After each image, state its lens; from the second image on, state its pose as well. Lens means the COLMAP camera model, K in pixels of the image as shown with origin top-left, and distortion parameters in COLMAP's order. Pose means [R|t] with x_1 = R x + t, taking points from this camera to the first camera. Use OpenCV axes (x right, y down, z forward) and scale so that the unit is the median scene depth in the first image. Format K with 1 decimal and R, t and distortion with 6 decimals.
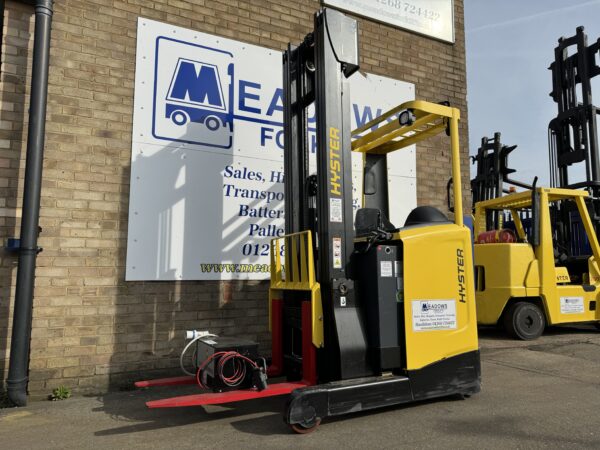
lens RADIAL K [[418.5, 0, 302.1], [0, 418.5, 230.0], [0, 0, 1]] dist [0.095749, -0.099404]
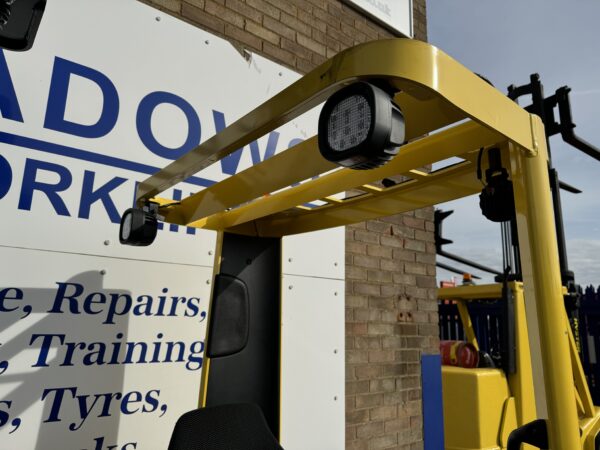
lens RADIAL K [[418.5, 0, 302.1], [0, 418.5, 230.0], [0, 0, 1]] dist [0.095749, -0.099404]
pose [[0.977269, 0.065316, 0.201693, 0.147725], [-0.045417, 0.993772, -0.101759, -0.156006], [-0.207083, 0.090286, 0.974148, 0.649761]]
